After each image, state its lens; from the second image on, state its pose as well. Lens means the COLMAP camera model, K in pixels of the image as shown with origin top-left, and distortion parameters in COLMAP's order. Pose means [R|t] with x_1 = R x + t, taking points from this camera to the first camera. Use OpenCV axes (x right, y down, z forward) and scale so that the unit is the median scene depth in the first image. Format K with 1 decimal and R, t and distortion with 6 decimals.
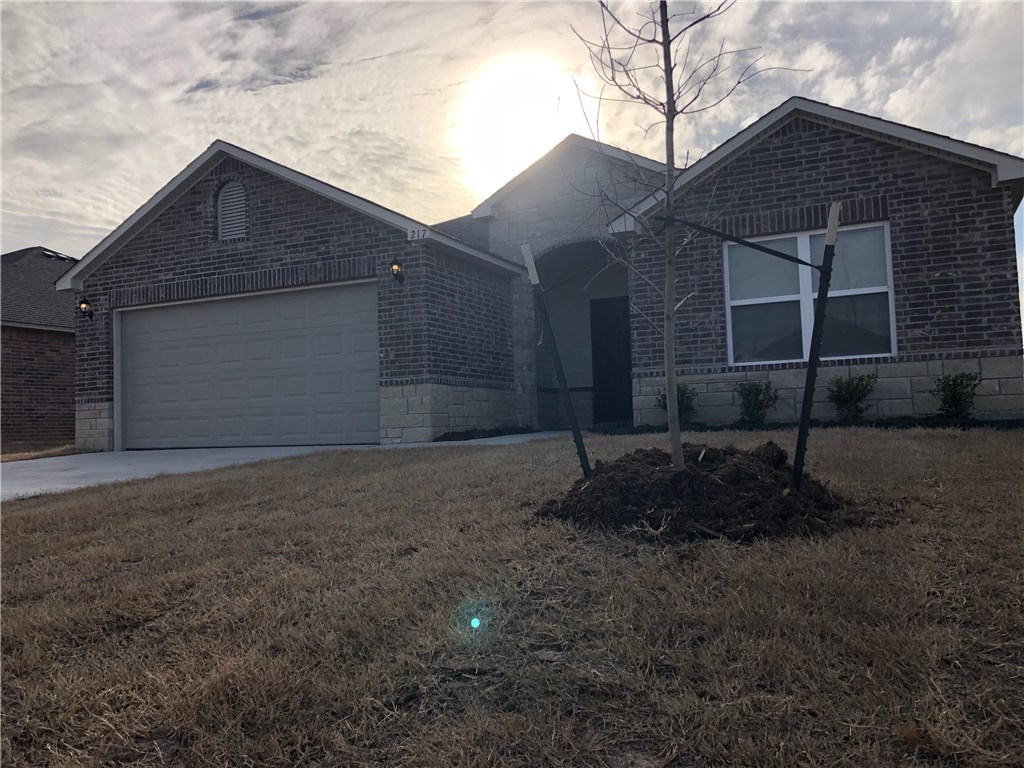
lens RADIAL K [[873.2, 0, 512.0], [0, 873.2, 384.0], [0, 0, 1]] dist [0.042303, 0.011447]
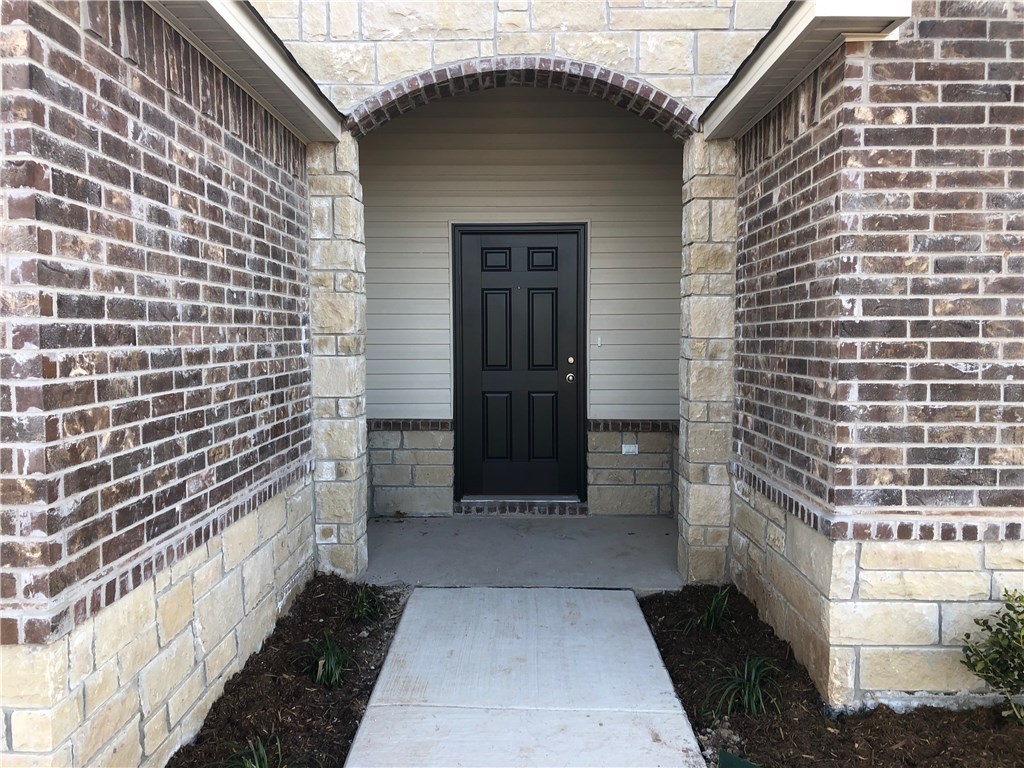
lens RADIAL K [[830.1, 0, 499.8], [0, 830.1, 378.6], [0, 0, 1]] dist [0.008747, -0.001825]
pose [[0.911685, 0.006816, 0.410833, -0.076291], [-0.053498, 0.993320, 0.102238, -0.079250], [-0.407392, -0.115188, 0.905960, 0.758277]]
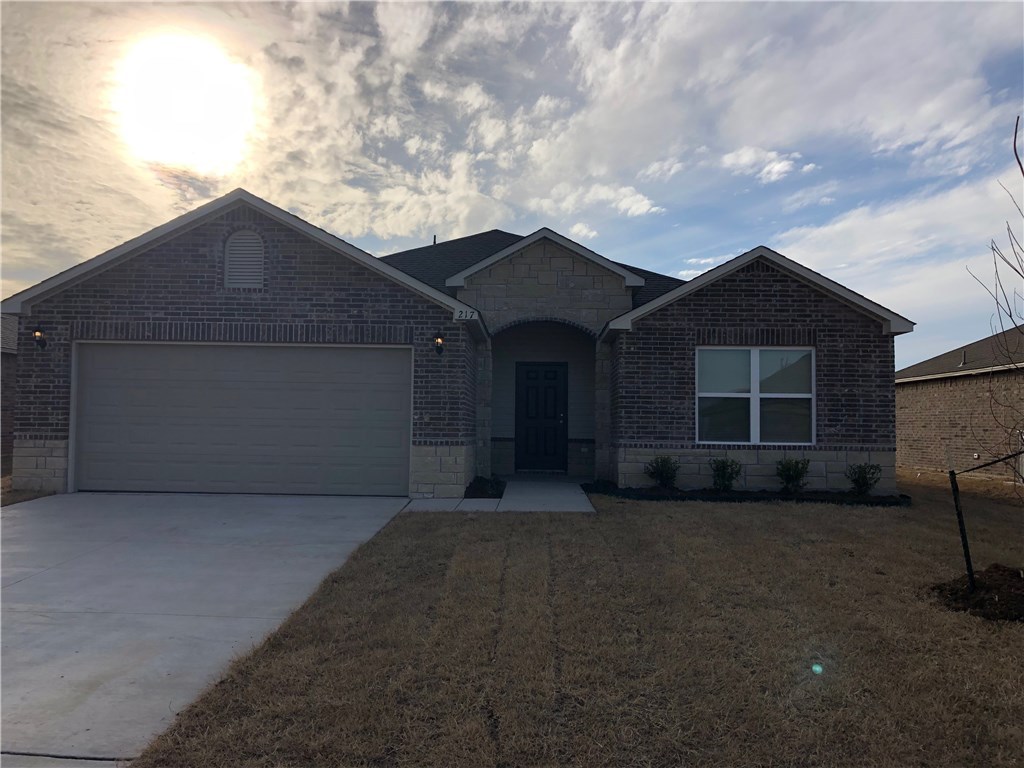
lens RADIAL K [[853.1, 0, 512.0], [0, 853.1, 384.0], [0, 0, 1]] dist [0.119893, -0.207912]
pose [[0.910288, 0.064181, 0.408971, -0.472476], [-0.065788, 0.997782, -0.010154, -0.070291], [-0.408715, -0.017662, 0.912491, -0.033178]]
